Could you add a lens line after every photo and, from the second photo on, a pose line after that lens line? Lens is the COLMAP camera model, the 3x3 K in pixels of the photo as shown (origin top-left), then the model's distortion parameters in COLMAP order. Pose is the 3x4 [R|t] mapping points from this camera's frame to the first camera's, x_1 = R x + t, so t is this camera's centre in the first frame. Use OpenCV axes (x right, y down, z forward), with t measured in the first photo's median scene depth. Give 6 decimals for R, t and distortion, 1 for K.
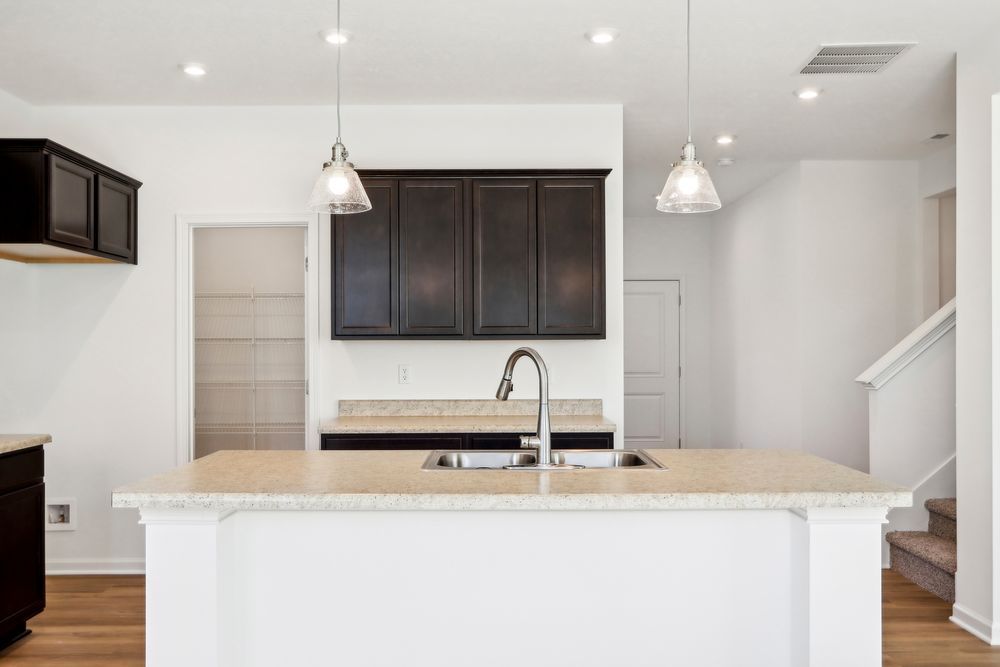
lens RADIAL K [[871.0, 0, 502.8], [0, 871.0, 341.4], [0, 0, 1]] dist [0.007236, 0.007923]
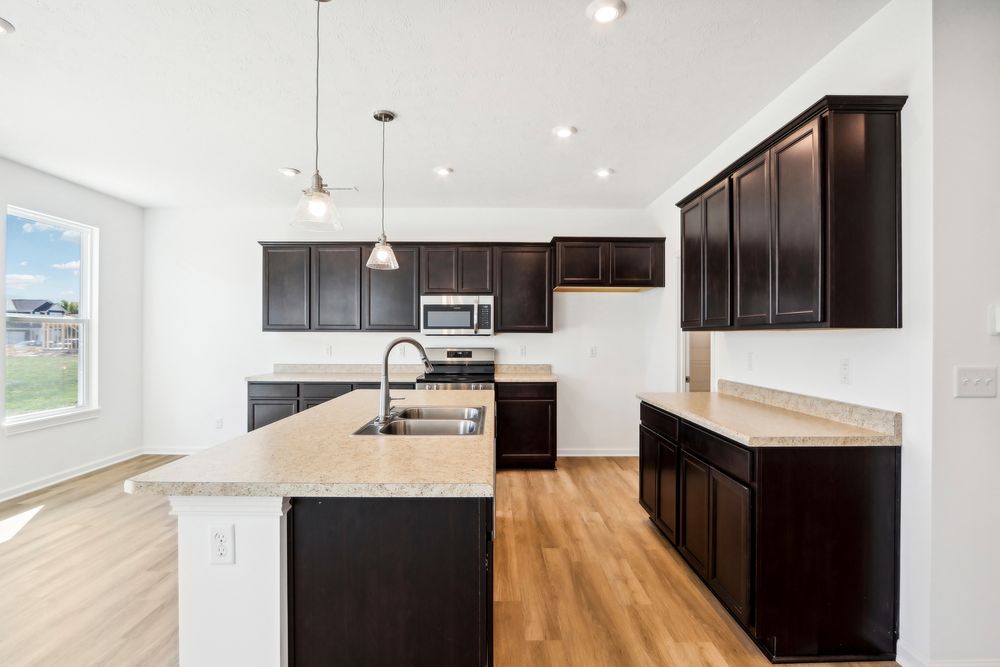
lens RADIAL K [[472.9, 0, 499.8], [0, 472.9, 335.7], [0, 0, 1]] dist [-0.018314, 0.002952]
pose [[-0.010409, -0.000986, -0.999945, 0.509864], [0.006552, 0.999978, -0.001054, 0.003853], [0.999924, -0.006563, -0.010403, 0.725626]]
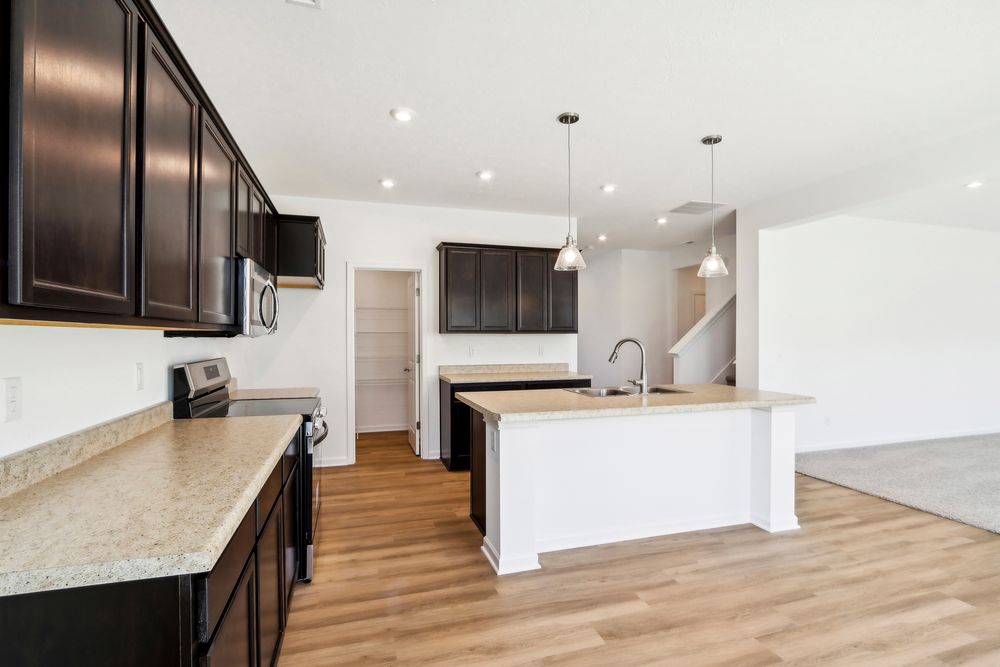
lens RADIAL K [[472.9, 0, 498.4], [0, 472.9, 330.7], [0, 0, 1]] dist [-0.018314, 0.002952]
pose [[0.959623, 0.007769, 0.281183, -0.368316], [-0.005430, 0.999944, -0.009097, 0.001500], [-0.281238, 0.007203, 0.959611, -0.001765]]
